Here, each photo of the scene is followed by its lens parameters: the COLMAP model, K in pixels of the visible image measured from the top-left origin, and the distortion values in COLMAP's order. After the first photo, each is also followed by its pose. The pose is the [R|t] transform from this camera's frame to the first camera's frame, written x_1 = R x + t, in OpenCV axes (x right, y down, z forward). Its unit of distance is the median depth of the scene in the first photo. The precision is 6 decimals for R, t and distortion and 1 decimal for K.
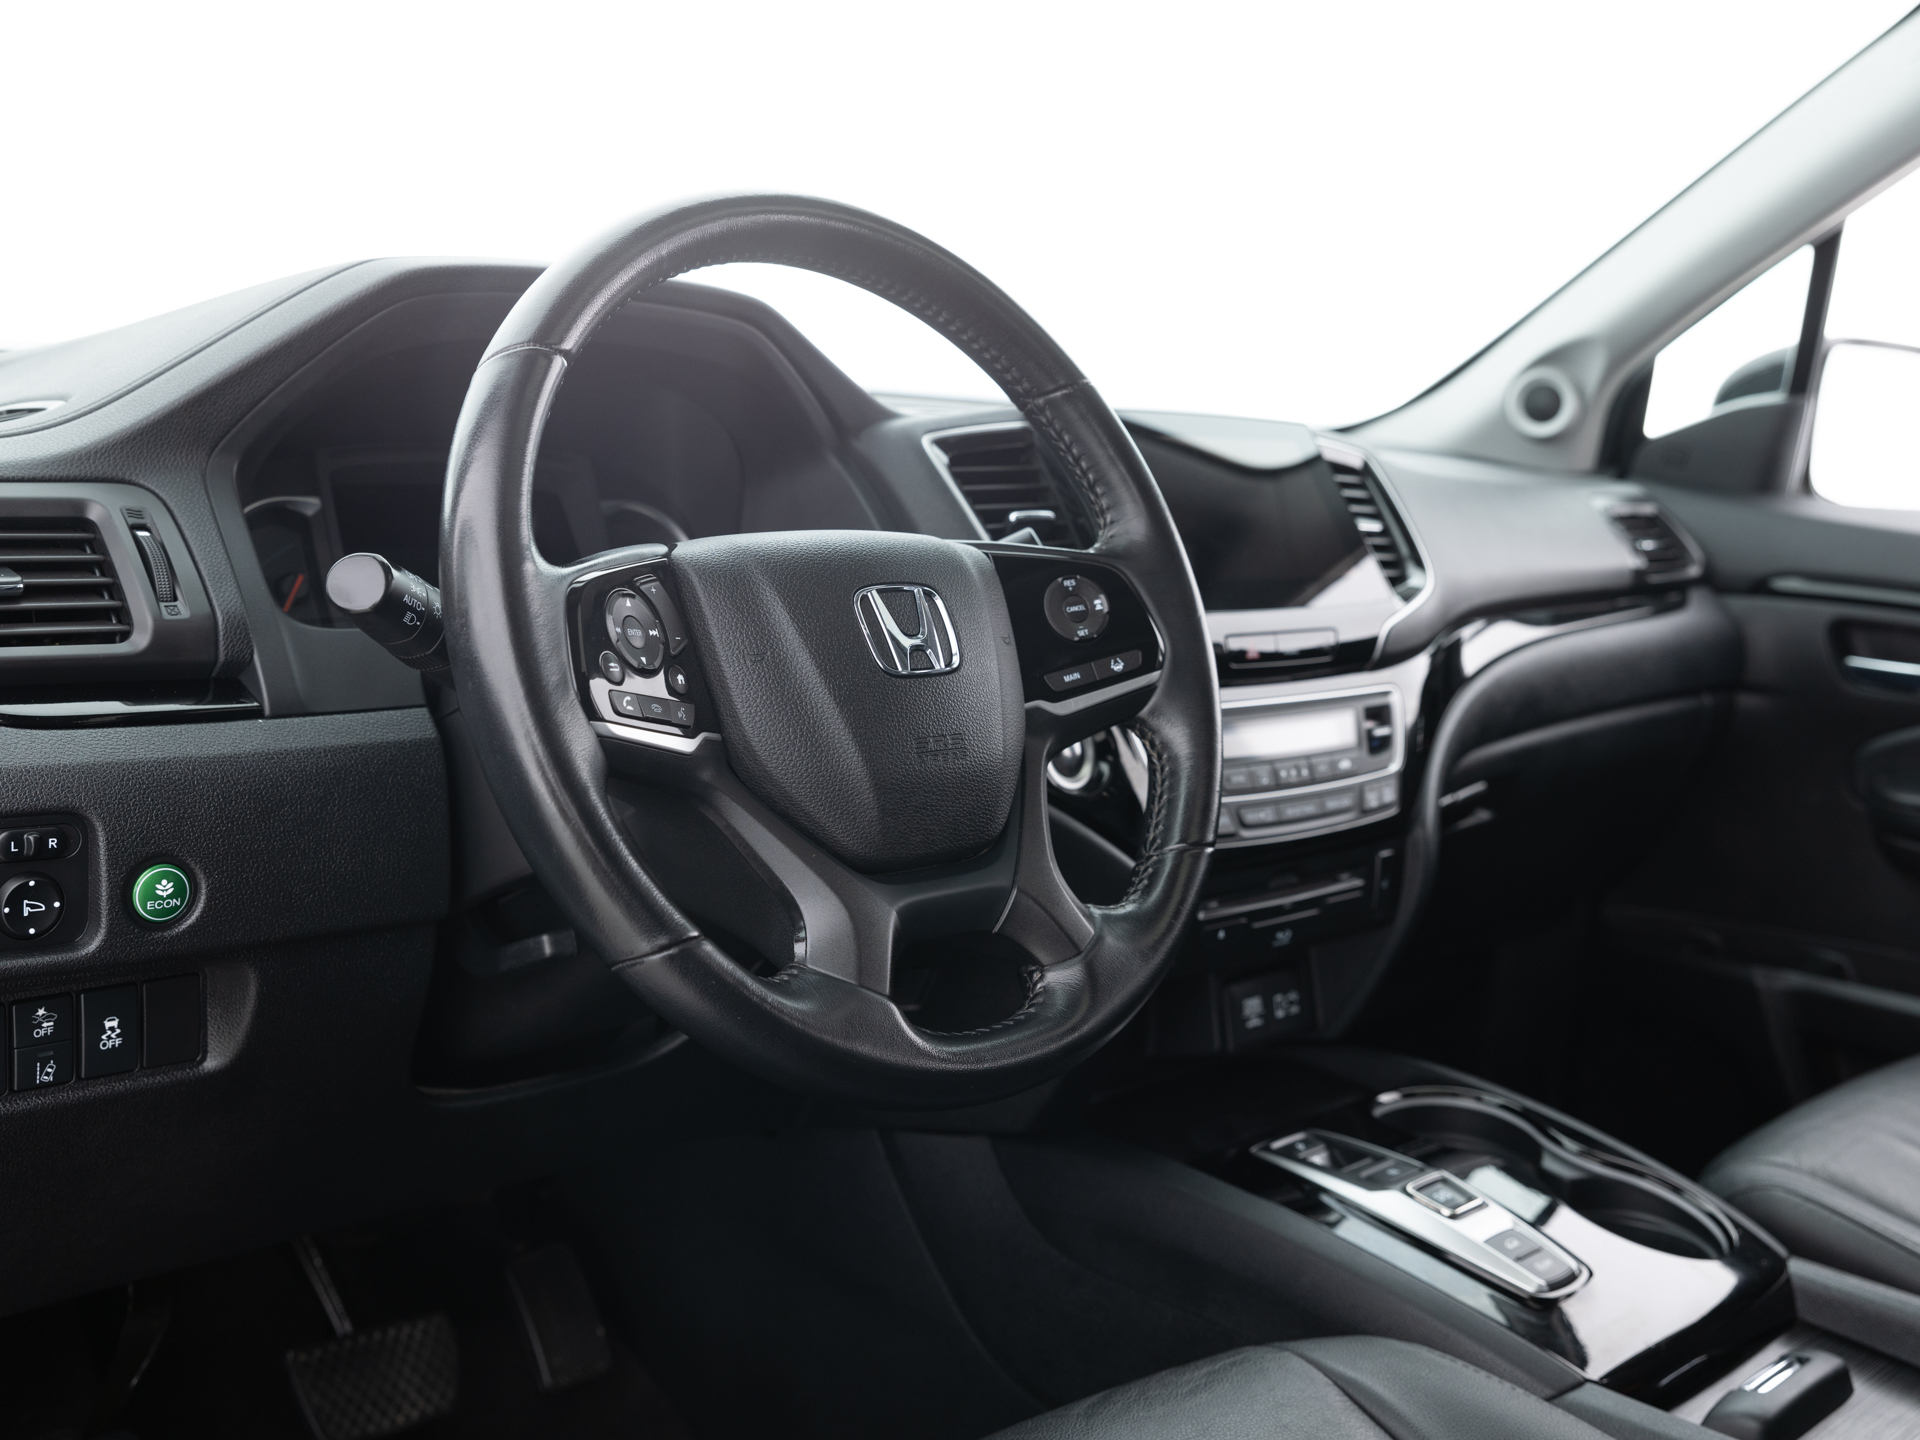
lens RADIAL K [[1872.4, 0, 960.0], [0, 1872.4, 720.0], [0, 0, 1]] dist [0.000084, 0.009910]
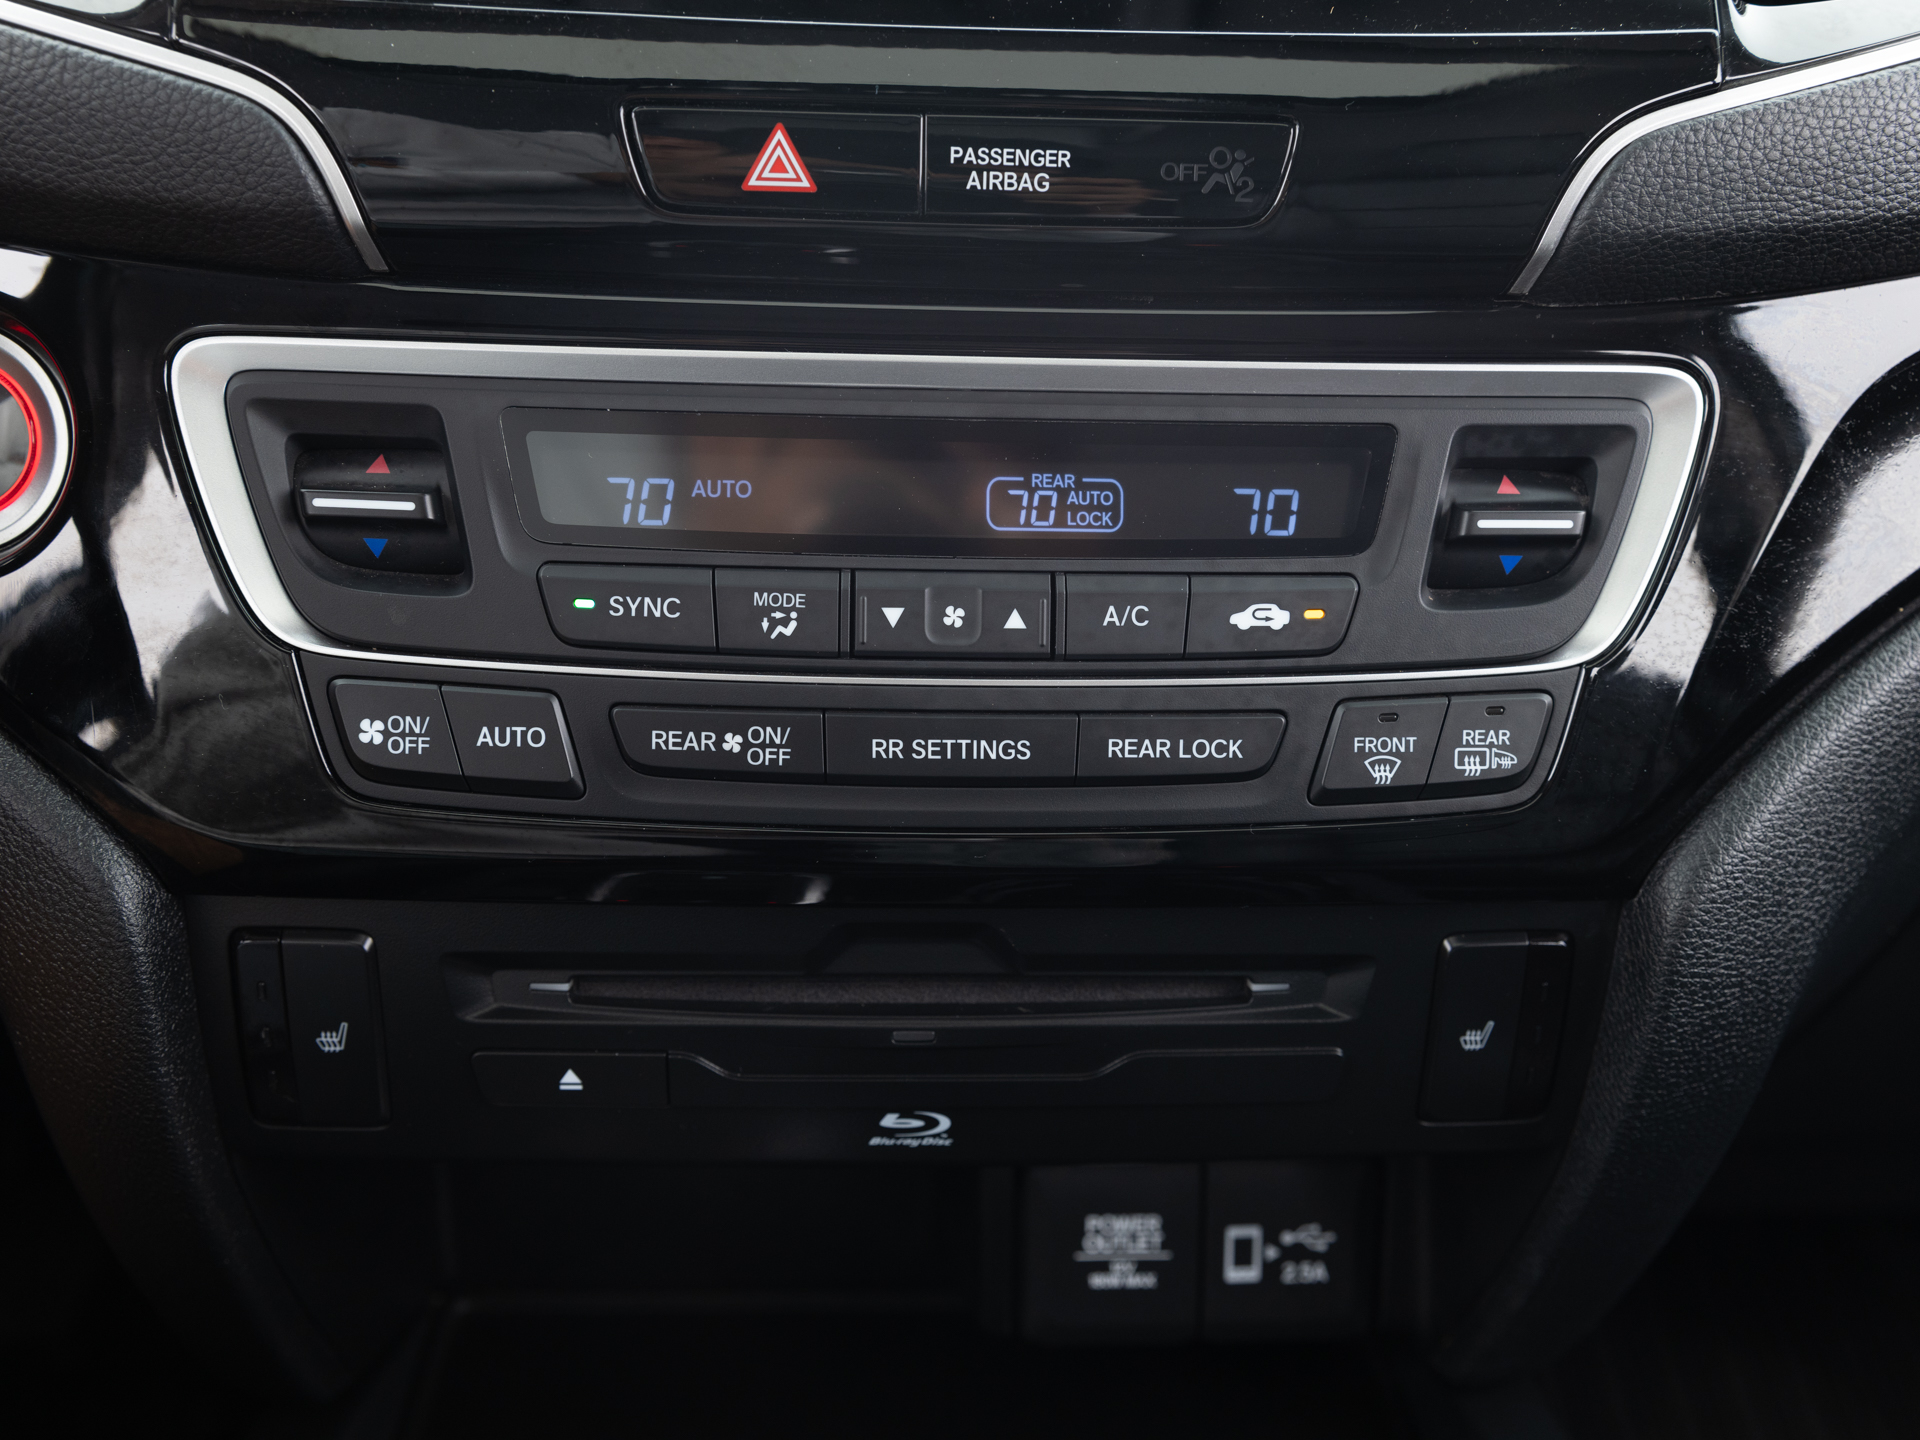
lens RADIAL K [[1775.0, 0, 960.0], [0, 1775.0, 720.0], [0, 0, 1]] dist [-0.052680, -0.000683]
pose [[0.744084, 0.206751, -0.635290, 0.333380], [-0.087508, 0.972879, 0.214124, -0.014005], [0.662330, -0.103733, 0.741996, 0.749048]]
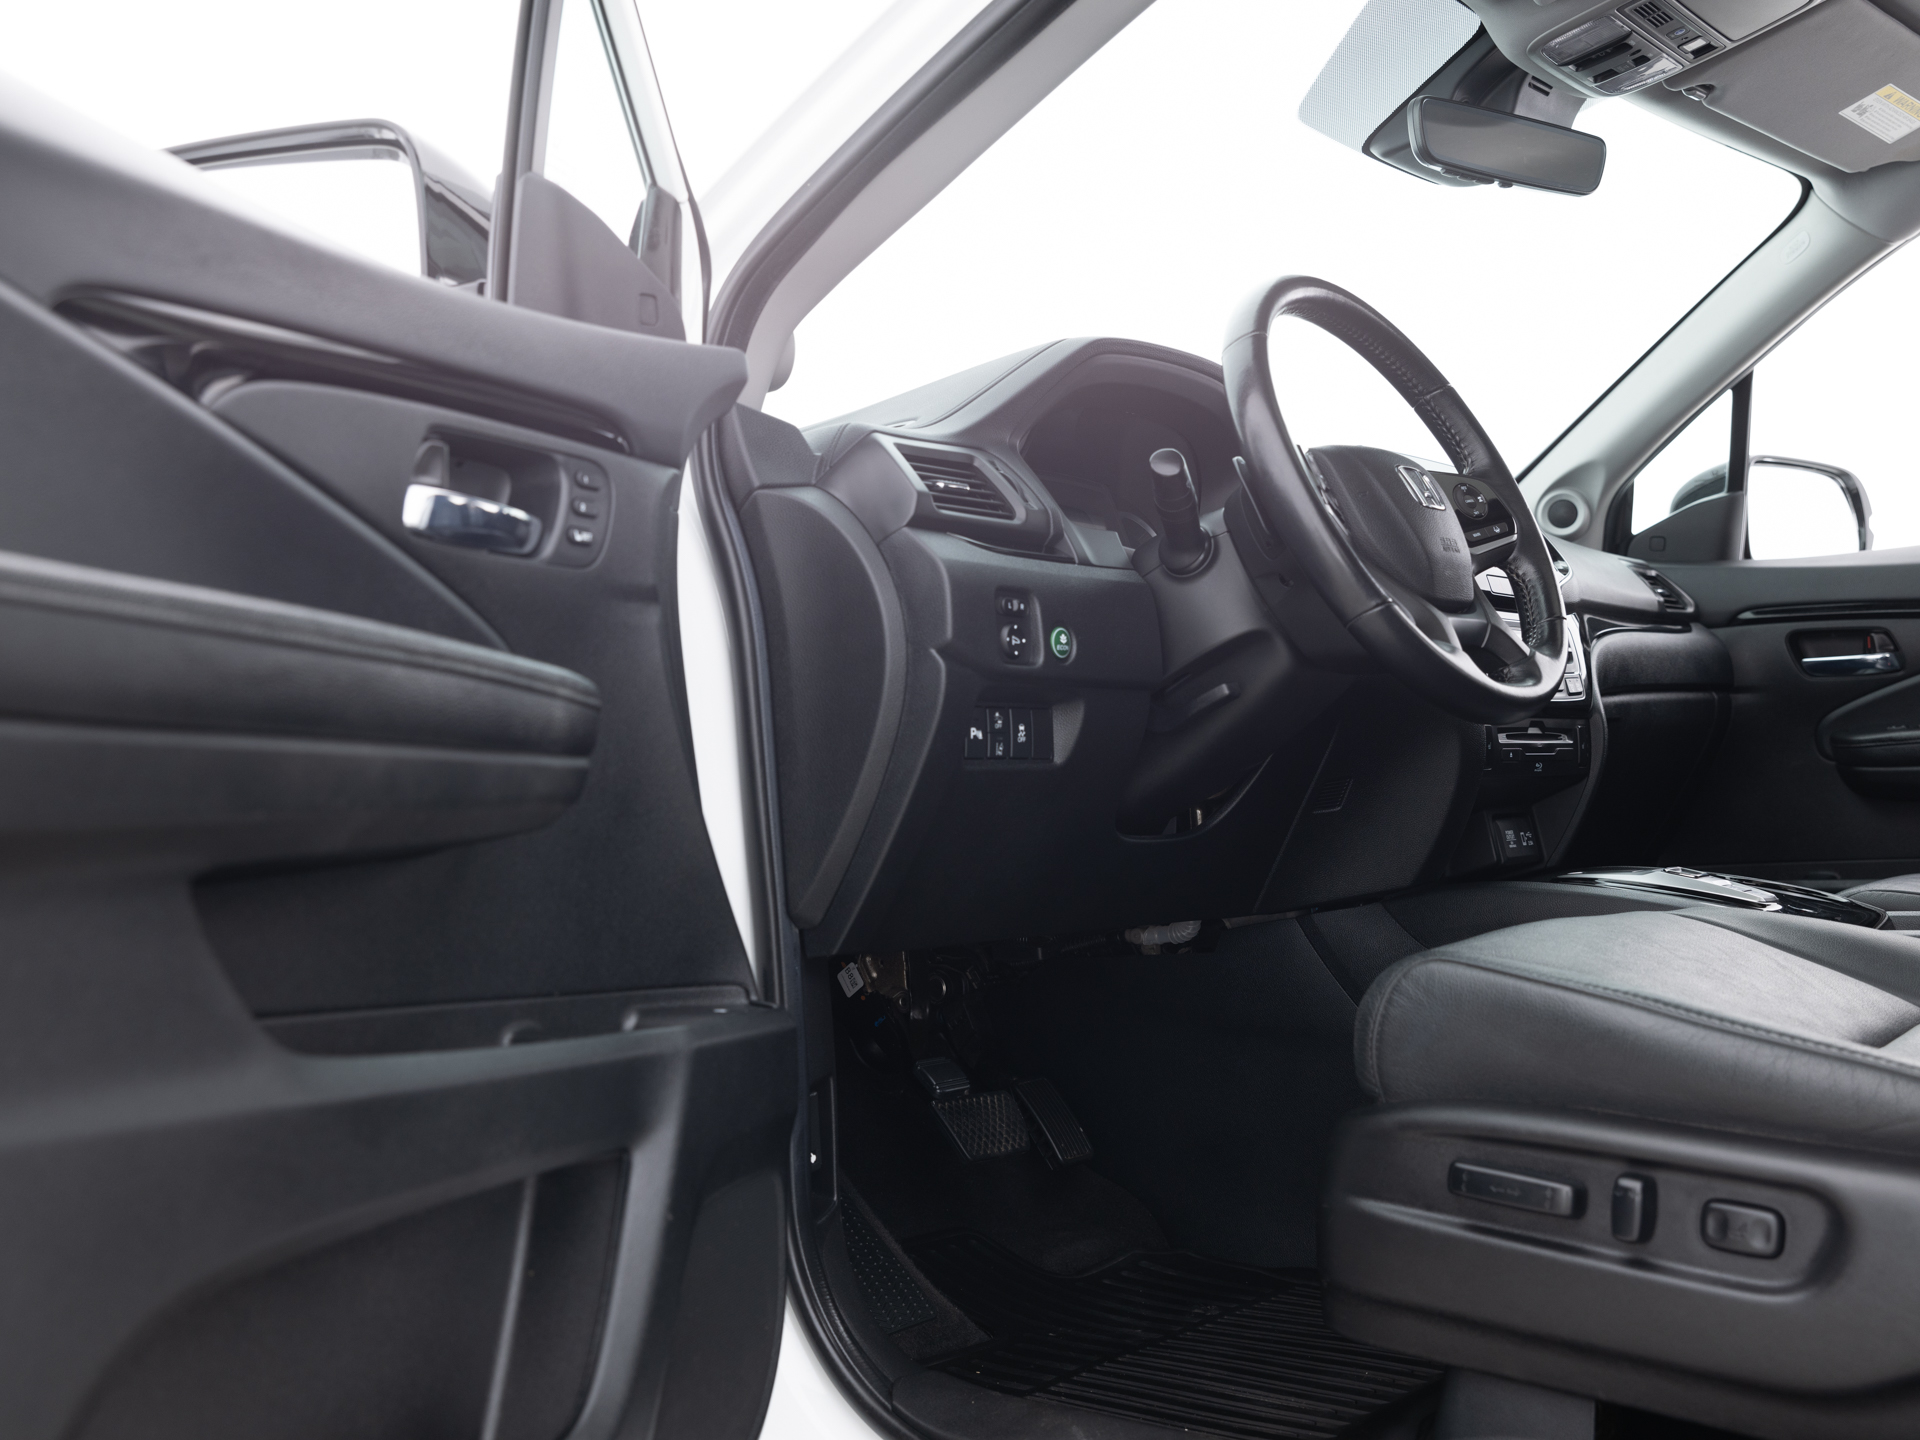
lens RADIAL K [[1900.5, 0, 964.9], [0, 1900.5, 770.4], [0, 0, 1]] dist [0.040455, 0.012019]
pose [[0.990454, -0.081903, 0.110871, -0.458545], [0.100127, 0.980291, -0.170308, 0.326282], [-0.094737, 0.179784, 0.979134, -0.495965]]
